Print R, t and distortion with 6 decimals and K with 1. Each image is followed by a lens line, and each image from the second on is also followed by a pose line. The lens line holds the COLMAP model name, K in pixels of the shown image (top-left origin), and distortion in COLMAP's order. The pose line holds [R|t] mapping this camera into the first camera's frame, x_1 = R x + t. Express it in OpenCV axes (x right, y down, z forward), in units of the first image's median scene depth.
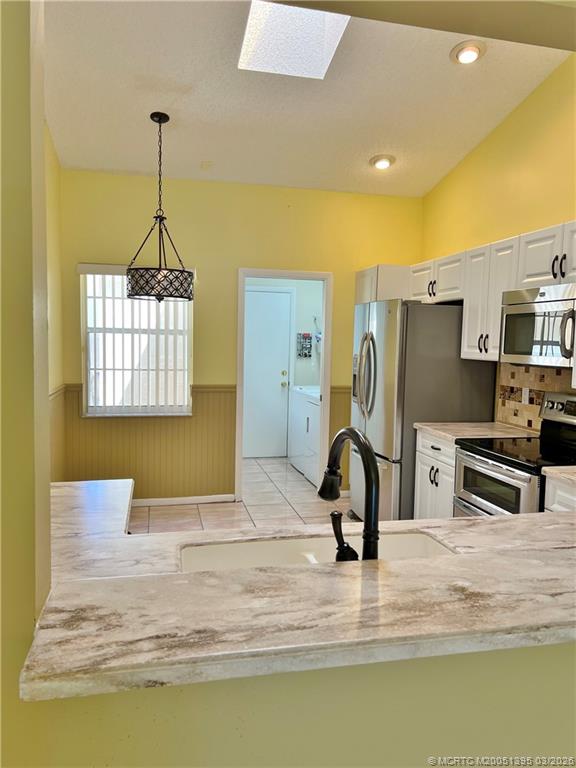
lens RADIAL K [[576.9, 0, 291.2], [0, 576.9, 385.8], [0, 0, 1]] dist [0.049805, -0.052831]
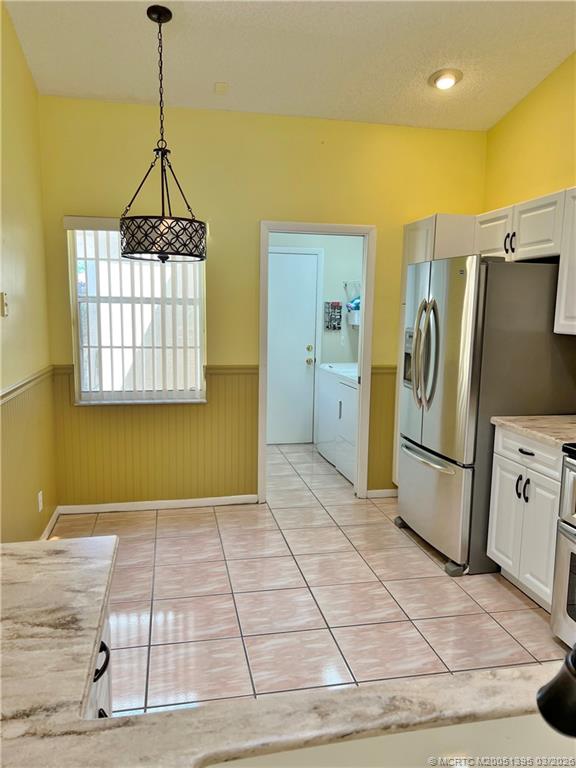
lens RADIAL K [[576.9, 0, 288.6], [0, 576.9, 390.9], [0, 0, 1]] dist [0.049805, -0.052831]
pose [[0.999680, -0.001896, -0.025230, -0.040178], [0.003417, 0.998171, 0.060361, -0.018760], [0.025069, -0.060428, 0.997858, 0.219648]]
